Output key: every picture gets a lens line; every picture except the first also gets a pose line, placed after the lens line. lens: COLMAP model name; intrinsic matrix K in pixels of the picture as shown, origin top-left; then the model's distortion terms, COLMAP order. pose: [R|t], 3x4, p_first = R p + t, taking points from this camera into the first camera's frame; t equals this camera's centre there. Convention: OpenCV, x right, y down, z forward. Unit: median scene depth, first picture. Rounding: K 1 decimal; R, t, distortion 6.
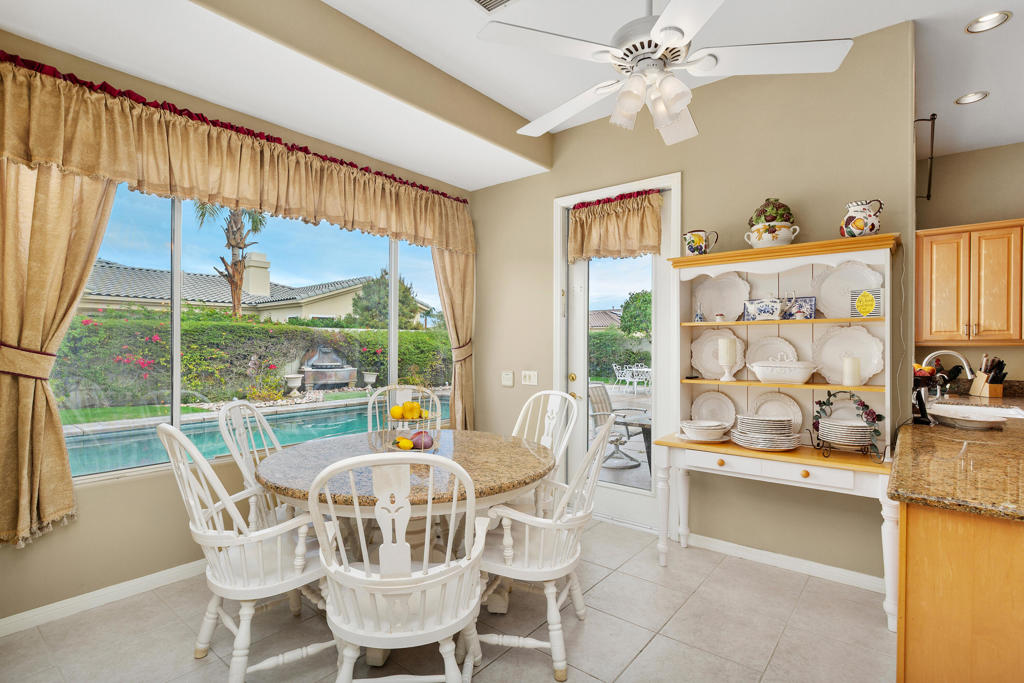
lens RADIAL K [[500.8, 0, 509.0], [0, 500.8, 344.0], [0, 0, 1]] dist [-0.000796, -0.001144]
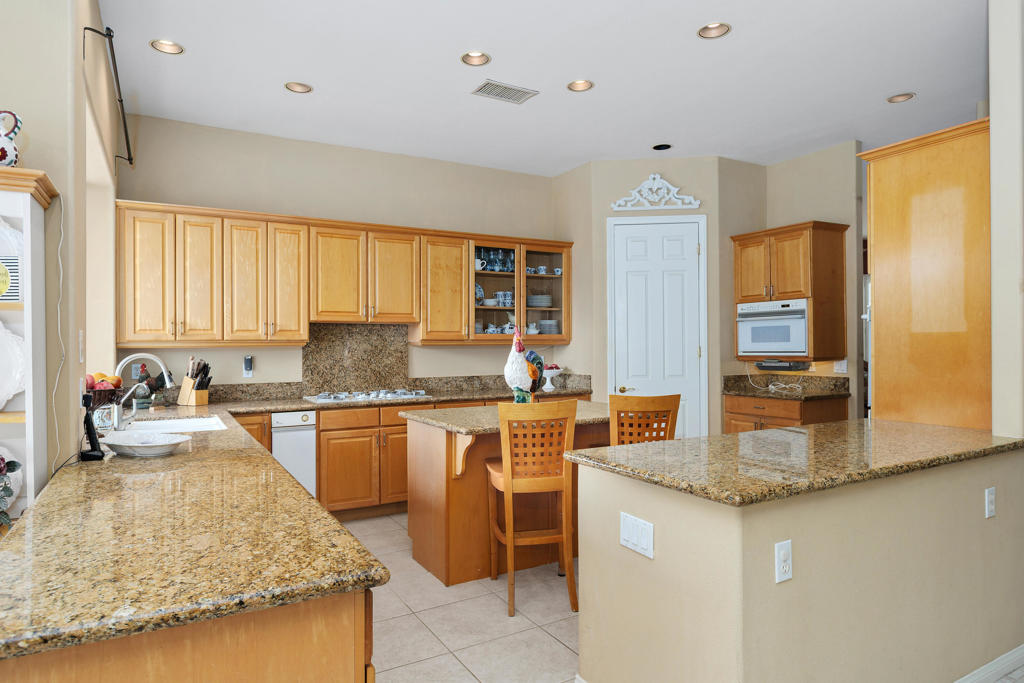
lens RADIAL K [[611.0, 0, 512.0], [0, 611.0, 341.5], [0, 0, 1]] dist [0.001796, 0.000844]
pose [[0.356893, -0.001117, 0.934144, 0.165941], [0.009102, 0.999956, -0.002281, 0.001312], [-0.934101, 0.009316, 0.356888, 0.103105]]
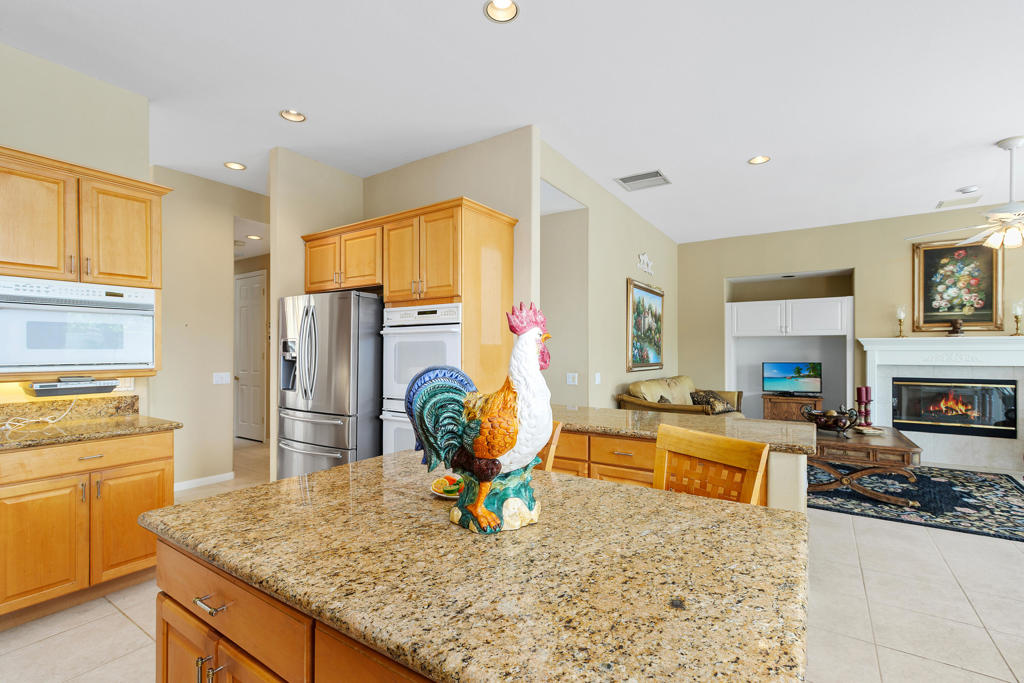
lens RADIAL K [[461.2, 0, 510.2], [0, 461.2, 352.5], [0, 0, 1]] dist [-0.000032, 0.000000]
pose [[-0.996031, -0.003122, -0.088951, 1.125343], [-0.003375, 0.999991, 0.002700, 0.005868], [0.088942, 0.002990, -0.996032, 0.744046]]
